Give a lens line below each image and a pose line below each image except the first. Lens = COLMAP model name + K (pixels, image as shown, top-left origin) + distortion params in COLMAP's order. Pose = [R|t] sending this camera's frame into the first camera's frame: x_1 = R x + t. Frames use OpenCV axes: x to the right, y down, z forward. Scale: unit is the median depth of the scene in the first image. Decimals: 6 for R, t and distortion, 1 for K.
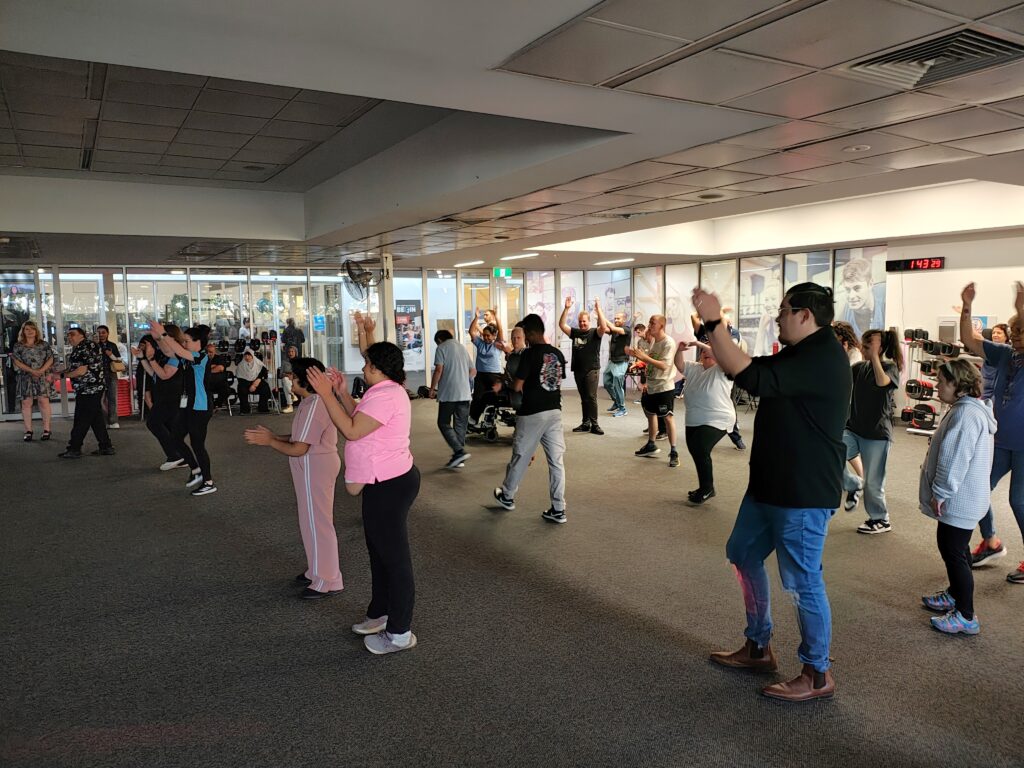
lens RADIAL K [[753.2, 0, 510.7], [0, 753.2, 392.6], [0, 0, 1]] dist [-0.000114, -0.001742]
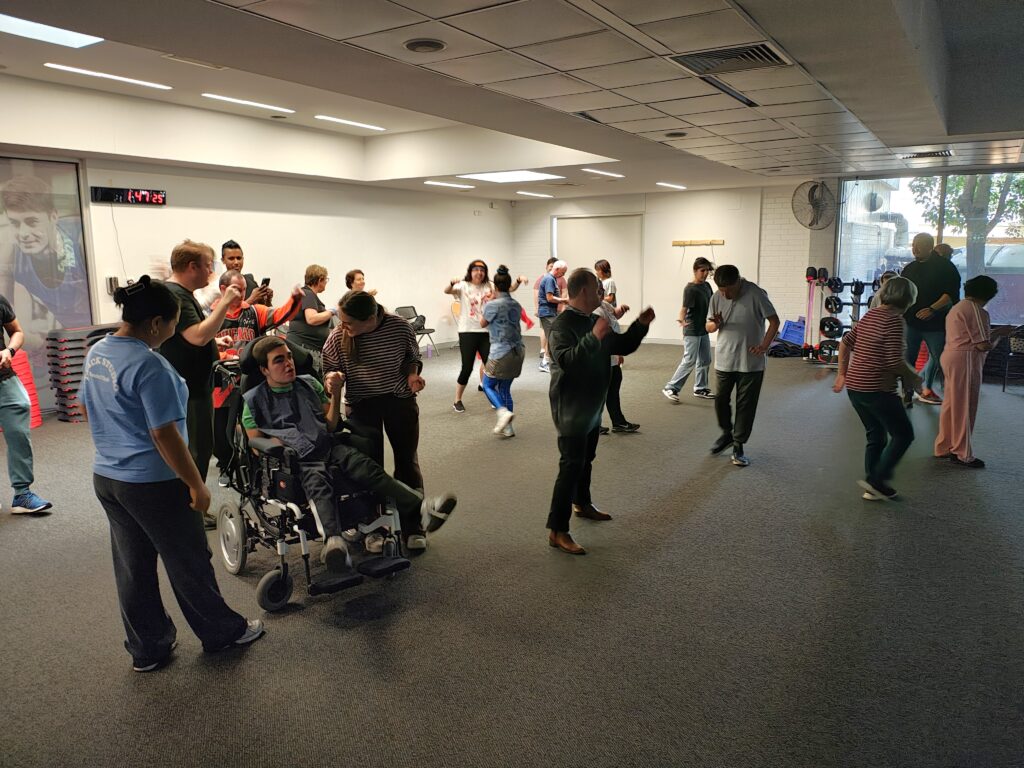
lens RADIAL K [[753.2, 0, 512.1], [0, 753.2, 382.1], [0, 0, 1]] dist [-0.000114, -0.001742]
pose [[-0.456498, -0.129452, 0.880256, -0.331629], [0.113699, 0.972759, 0.202019, -0.086682], [-0.882429, 0.192305, -0.429345, 0.933198]]
